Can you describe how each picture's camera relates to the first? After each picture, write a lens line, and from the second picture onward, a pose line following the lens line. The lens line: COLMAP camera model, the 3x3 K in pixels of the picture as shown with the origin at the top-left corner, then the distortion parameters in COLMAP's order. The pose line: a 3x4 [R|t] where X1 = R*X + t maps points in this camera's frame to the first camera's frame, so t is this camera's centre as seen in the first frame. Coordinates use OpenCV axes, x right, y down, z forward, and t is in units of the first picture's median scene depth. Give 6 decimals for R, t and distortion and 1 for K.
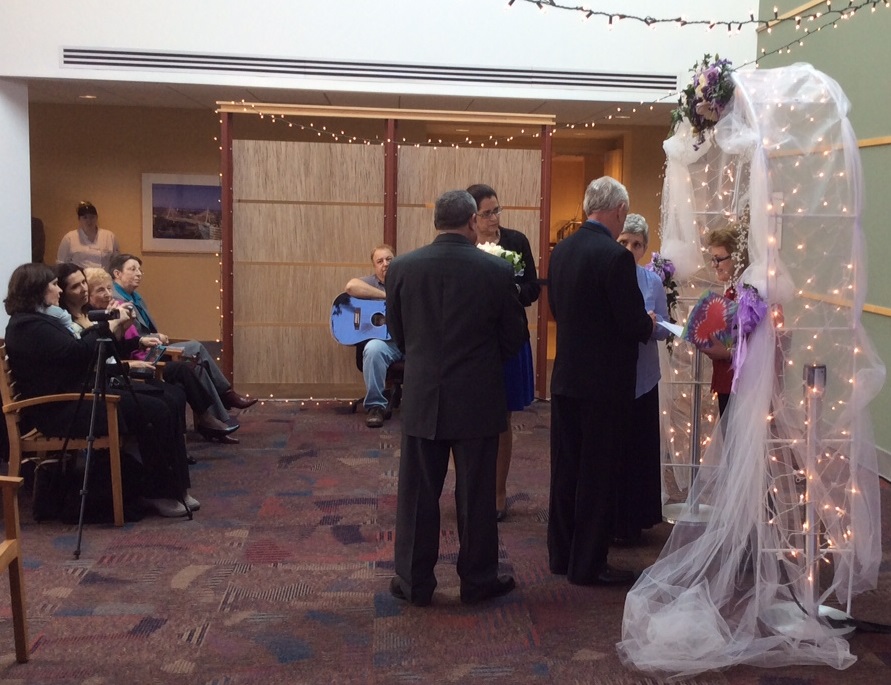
lens RADIAL K [[950.2, 0, 446.1], [0, 950.2, 333.6], [0, 0, 1]] dist [0.040192, 0.000000]
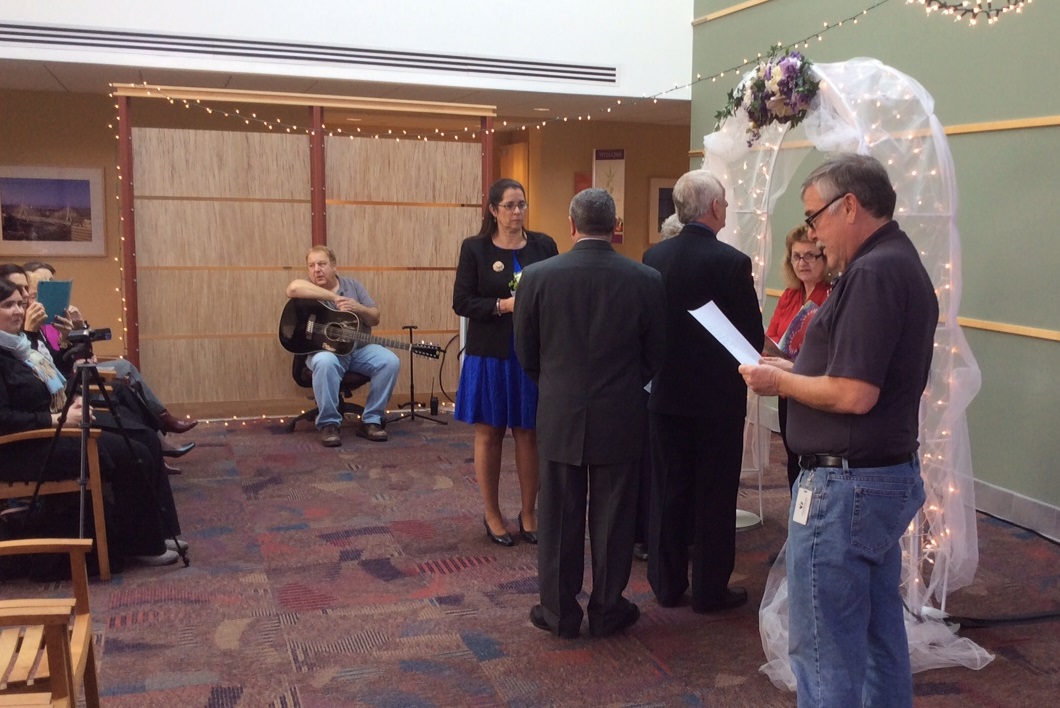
lens RADIAL K [[993.9, 0, 529.5], [0, 993.9, 364.9], [0, 0, 1]] dist [0.022973, 0.000000]
pose [[0.977561, -0.036379, 0.207486, -0.109962], [0.030251, 0.999010, 0.032631, -0.007098], [-0.208467, -0.025622, 0.977694, 0.036457]]
